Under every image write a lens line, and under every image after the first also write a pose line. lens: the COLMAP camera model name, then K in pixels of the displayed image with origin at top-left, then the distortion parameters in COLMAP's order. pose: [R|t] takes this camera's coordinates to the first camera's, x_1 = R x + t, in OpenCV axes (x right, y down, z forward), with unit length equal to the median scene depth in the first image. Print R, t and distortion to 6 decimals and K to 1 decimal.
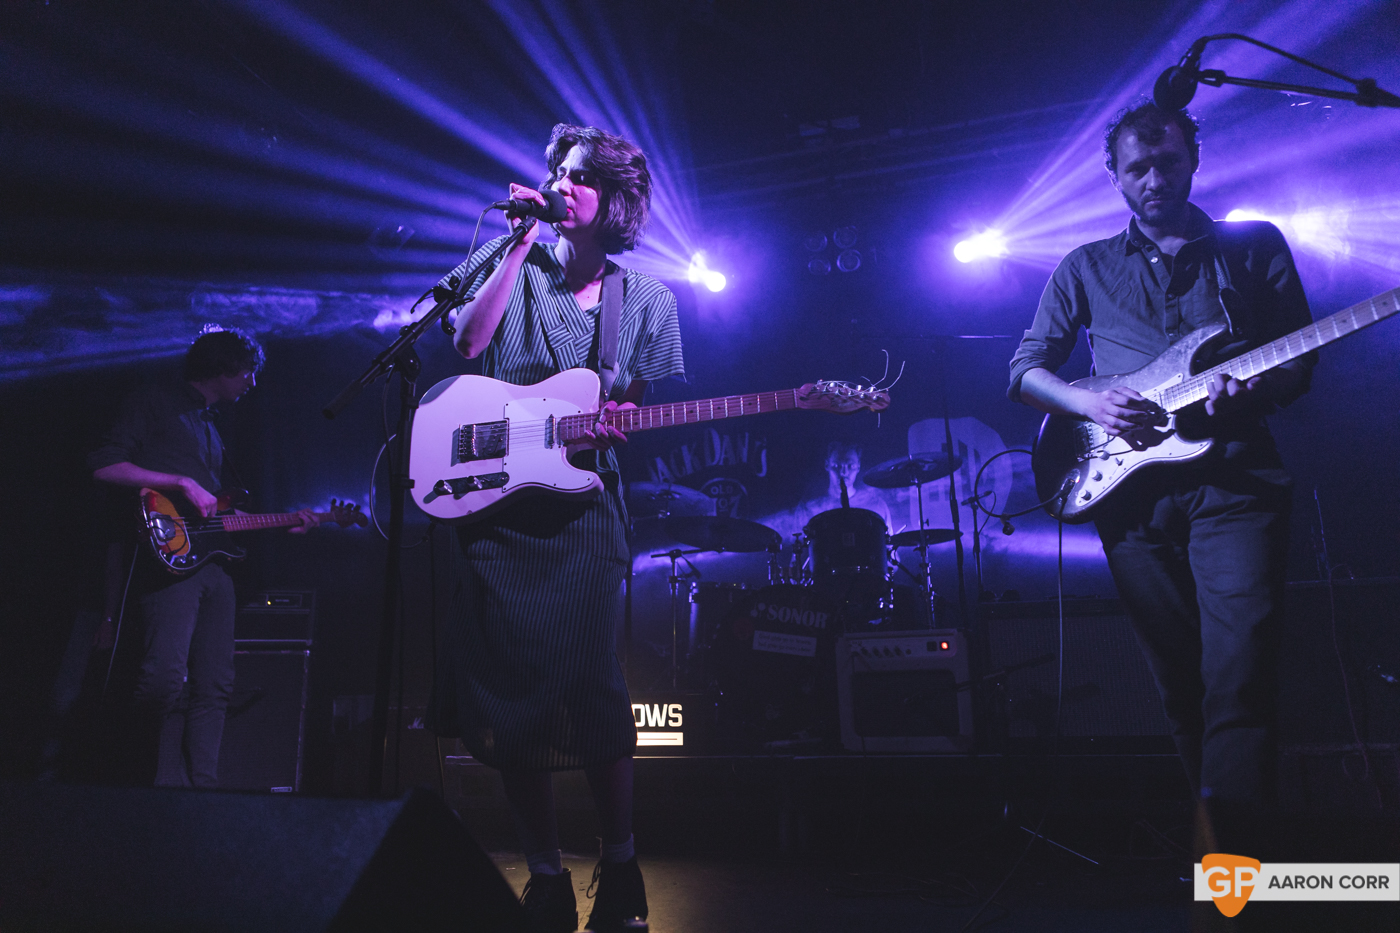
lens RADIAL K [[965.5, 0, 700.0], [0, 965.5, 466.5], [0, 0, 1]] dist [-0.000779, 0.000435]
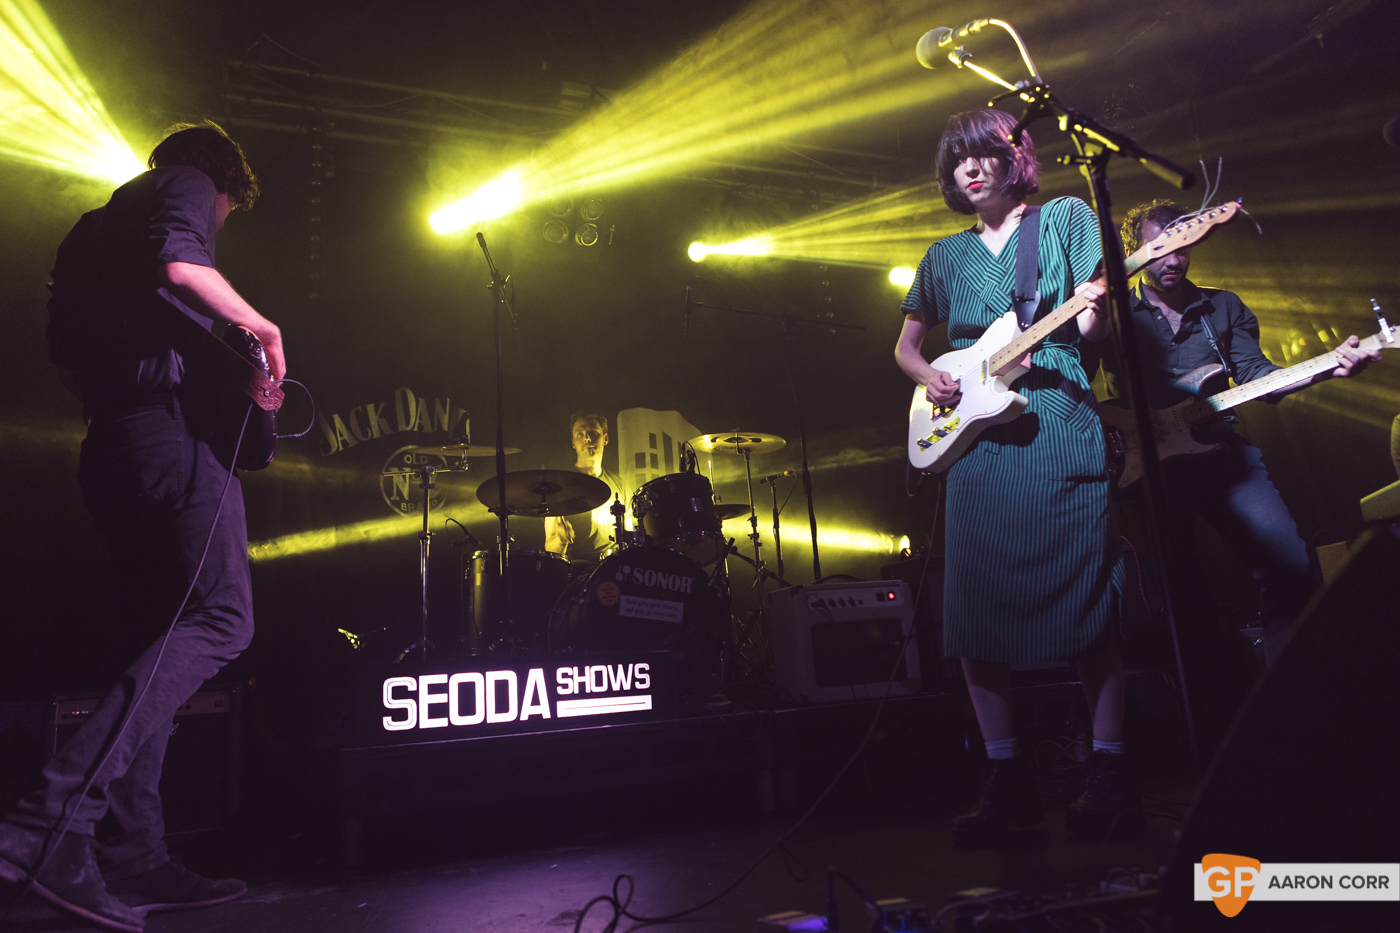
lens RADIAL K [[960.4, 0, 700.0], [0, 960.4, 466.5], [0, 0, 1]] dist [0.000491, 0.000291]
pose [[0.801598, 0.094569, 0.590337, -0.435319], [-0.072694, 0.995501, -0.060767, 0.099359], [-0.593428, 0.005797, 0.804866, 0.225278]]
